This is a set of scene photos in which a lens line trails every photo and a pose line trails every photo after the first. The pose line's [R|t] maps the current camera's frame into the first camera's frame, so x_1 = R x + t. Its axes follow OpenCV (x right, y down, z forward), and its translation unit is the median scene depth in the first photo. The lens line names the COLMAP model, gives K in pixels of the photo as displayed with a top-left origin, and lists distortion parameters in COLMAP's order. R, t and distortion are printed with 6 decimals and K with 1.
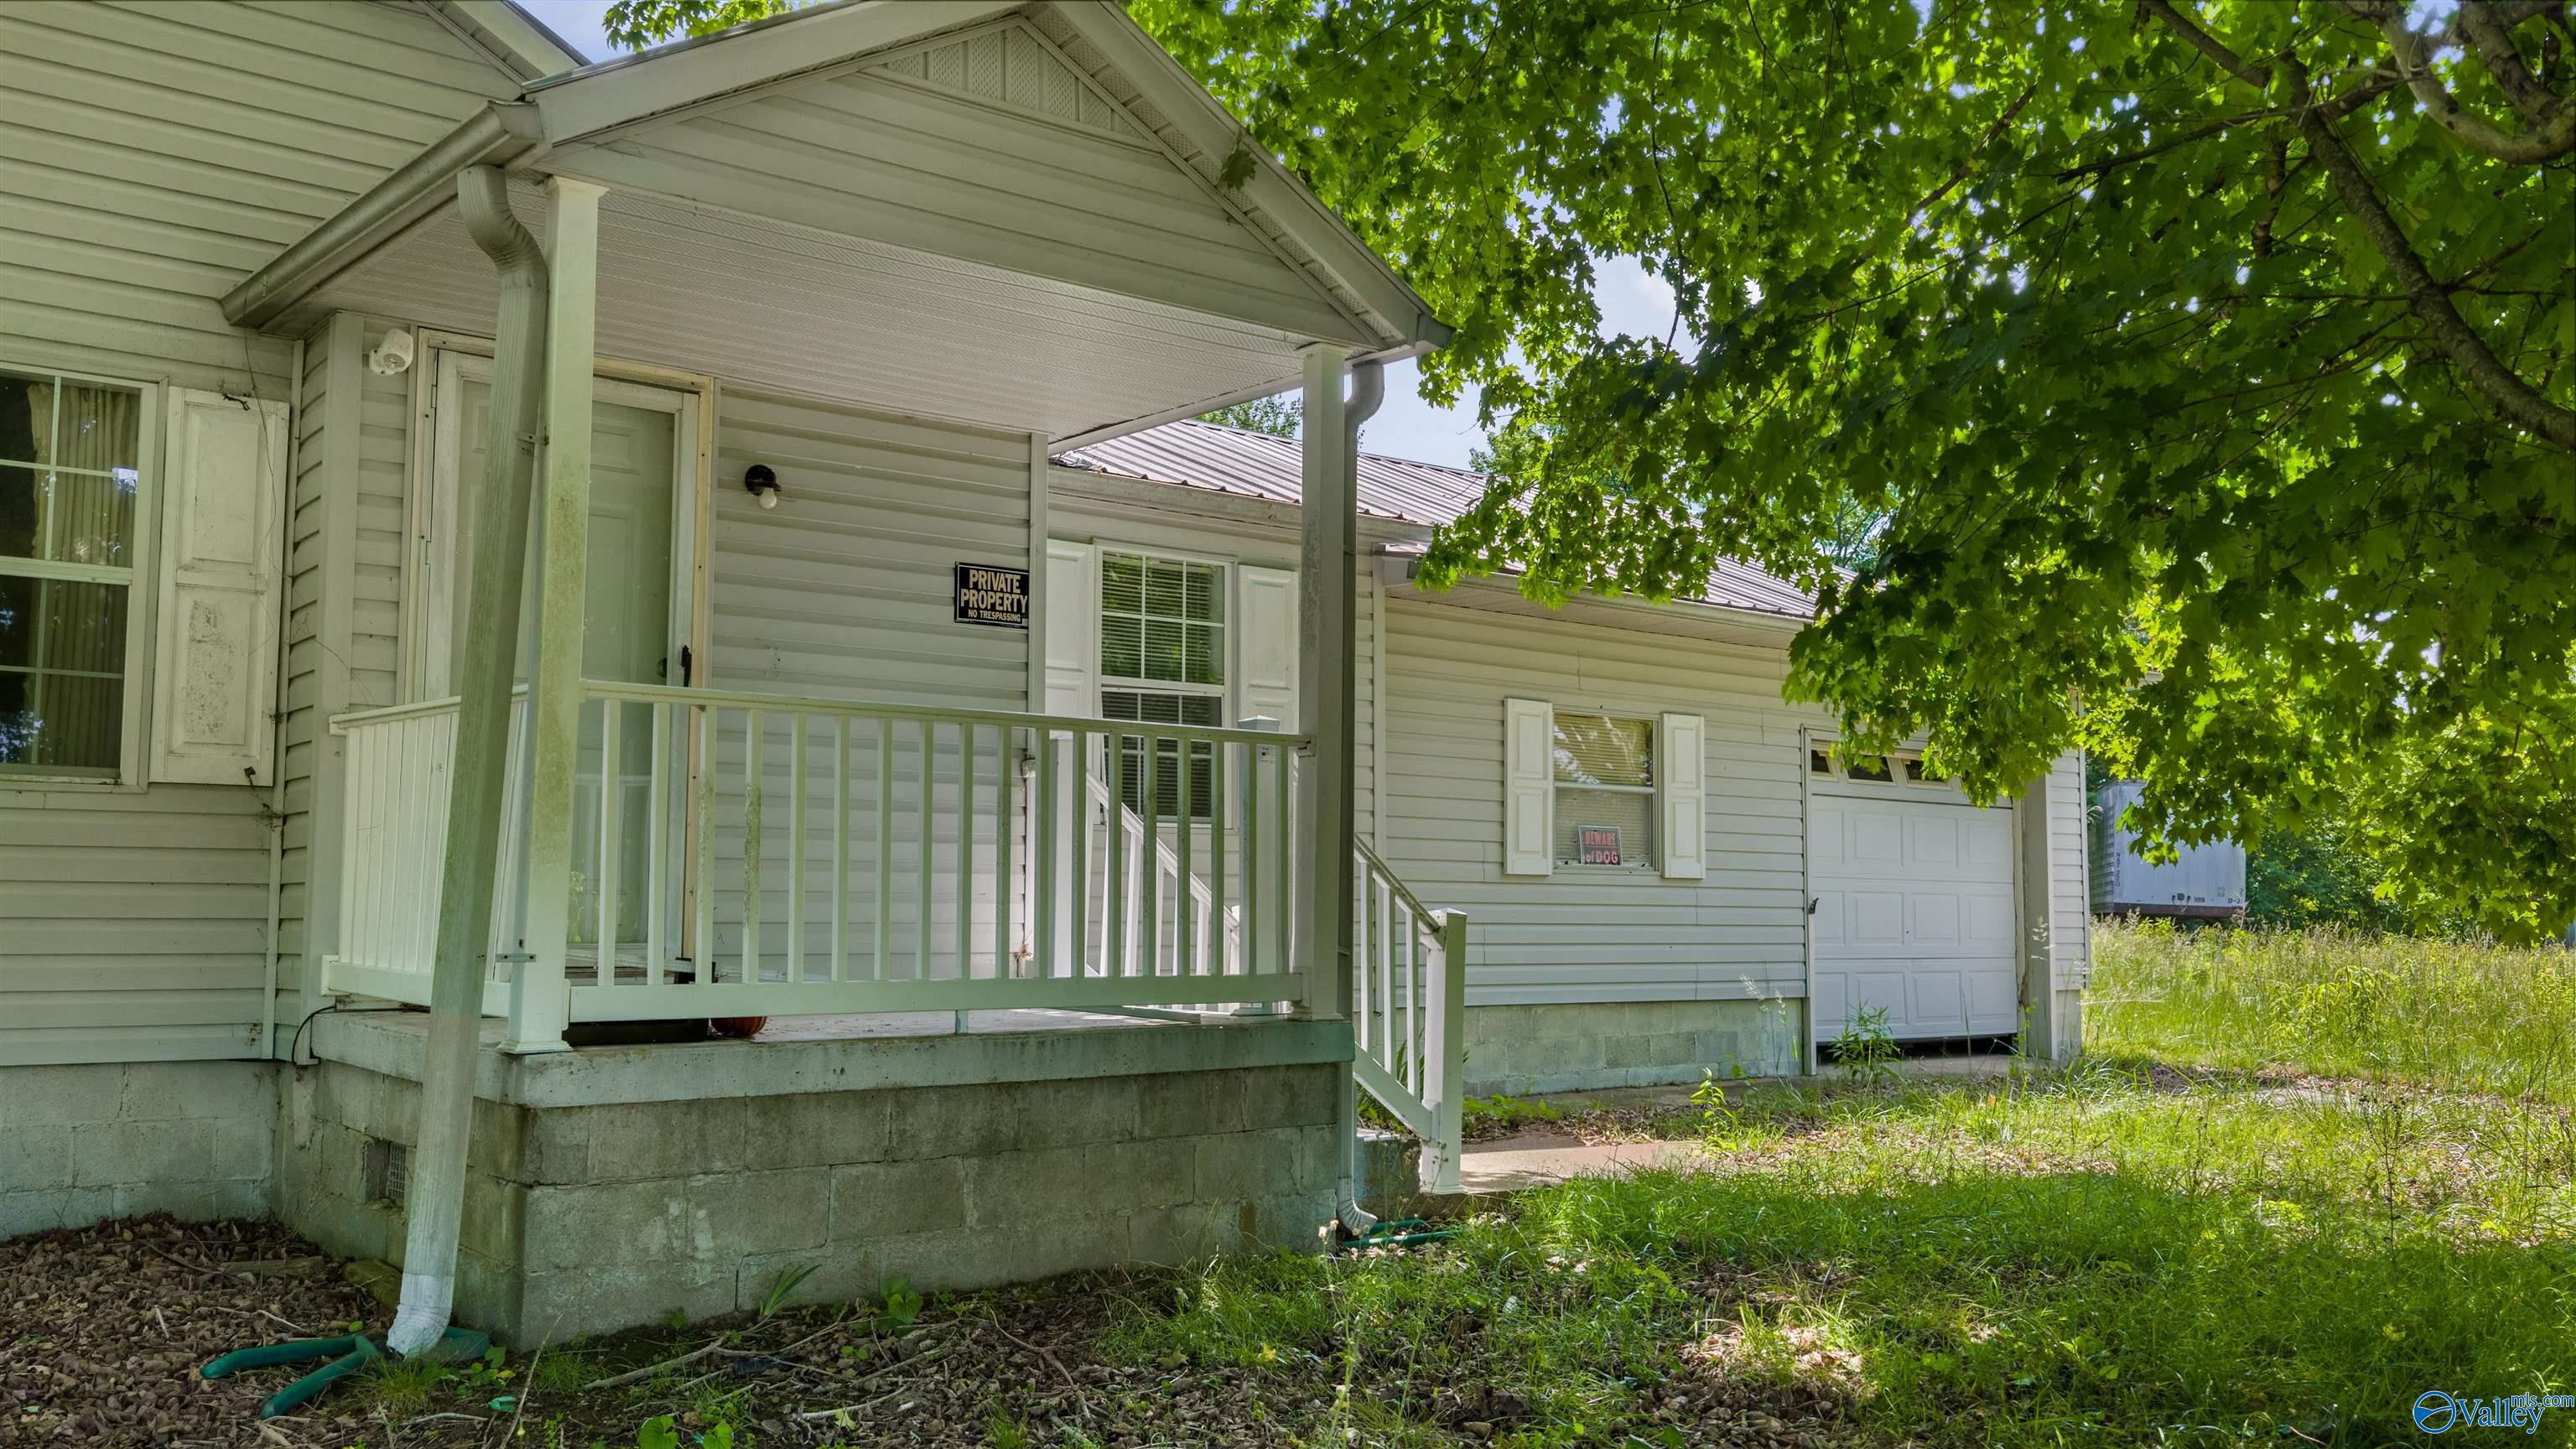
lens RADIAL K [[2156.2, 0, 1288.0], [0, 2156.2, 724.5], [0, 0, 1]] dist [0.056644, -0.146166]
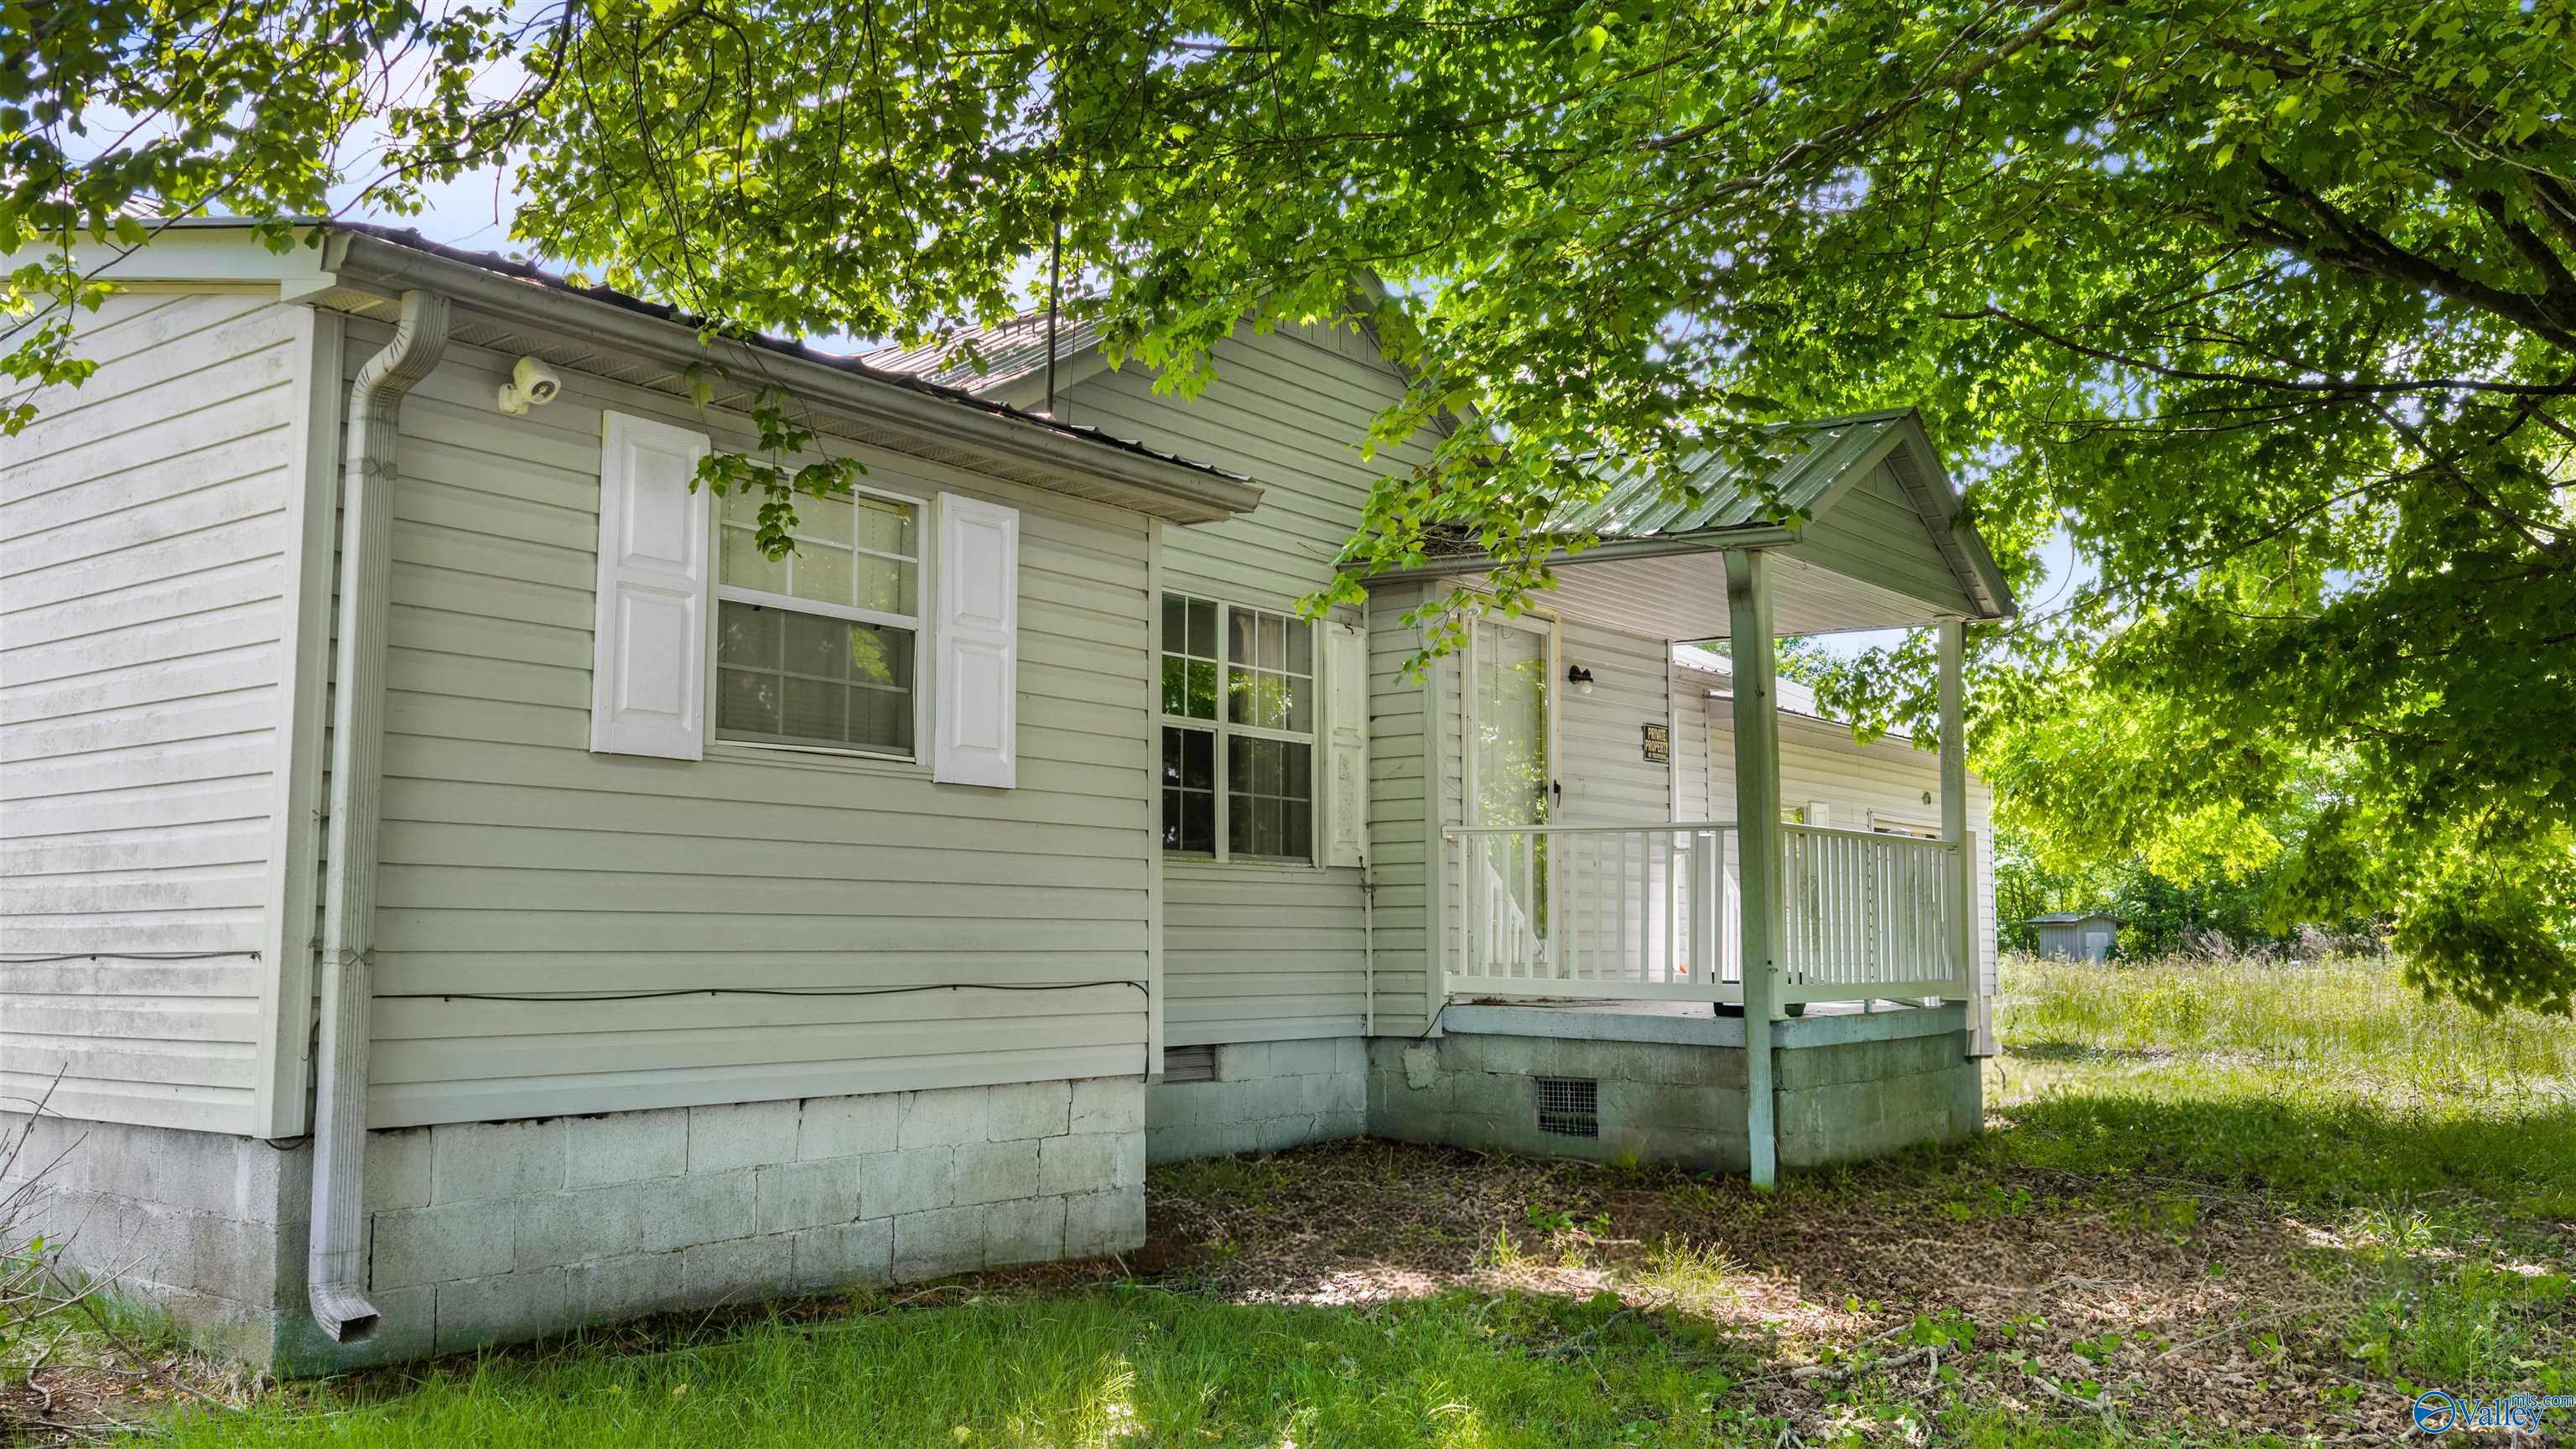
lens RADIAL K [[2156.2, 0, 1288.0], [0, 2156.2, 724.5], [0, 0, 1]] dist [0.056644, -0.146166]
pose [[0.966167, 0.020517, 0.257102, -0.950832], [-0.017196, 0.999737, -0.015161, -0.053230], [-0.257345, 0.010227, 0.966265, -0.542441]]
